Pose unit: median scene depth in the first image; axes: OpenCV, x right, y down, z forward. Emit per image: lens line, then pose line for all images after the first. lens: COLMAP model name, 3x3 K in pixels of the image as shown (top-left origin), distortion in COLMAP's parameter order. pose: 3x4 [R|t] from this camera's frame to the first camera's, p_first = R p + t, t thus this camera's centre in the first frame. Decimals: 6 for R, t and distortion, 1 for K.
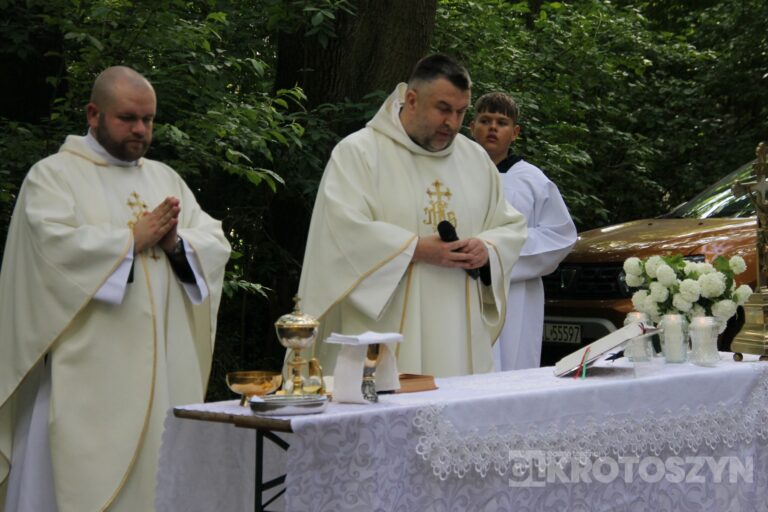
lens RADIAL K [[1349.3, 0, 441.2], [0, 1349.3, 265.1], [0, 0, 1]] dist [0.334871, 0.000000]
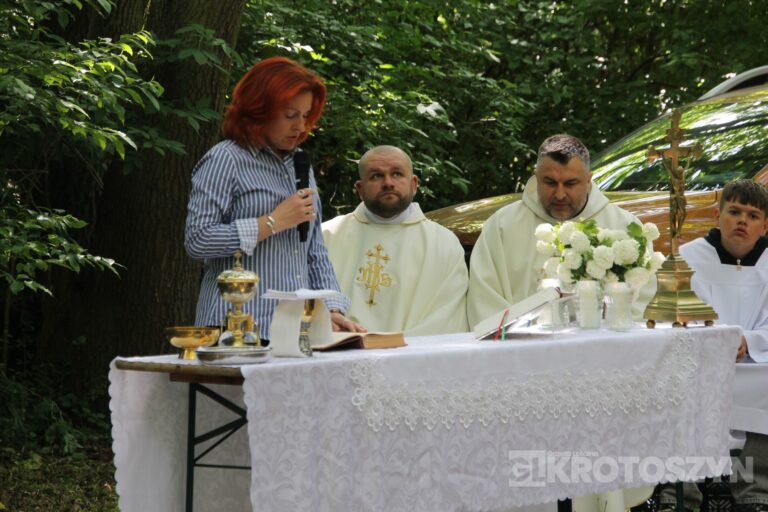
lens RADIAL K [[1927.7, 0, 379.9], [0, 1927.7, 255.5], [0, 0, 1]] dist [0.343894, 0.000000]
pose [[0.996294, 0.006744, 0.085752, -0.102284], [-0.006575, 0.999976, -0.002249, 0.022846], [-0.085765, 0.001677, 0.996314, -0.391359]]
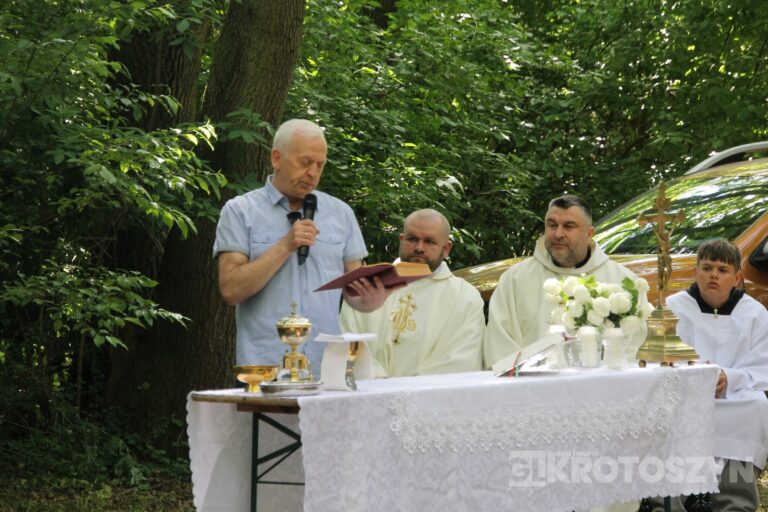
lens RADIAL K [[1742.8, 0, 384.2], [0, 1742.8, 257.6], [0, 0, 1]] dist [0.190950, 0.000000]
pose [[0.997058, 0.005382, 0.076465, -0.119786], [-0.002694, 0.999377, -0.035203, 0.031105], [-0.076607, 0.034893, 0.996451, -0.480805]]
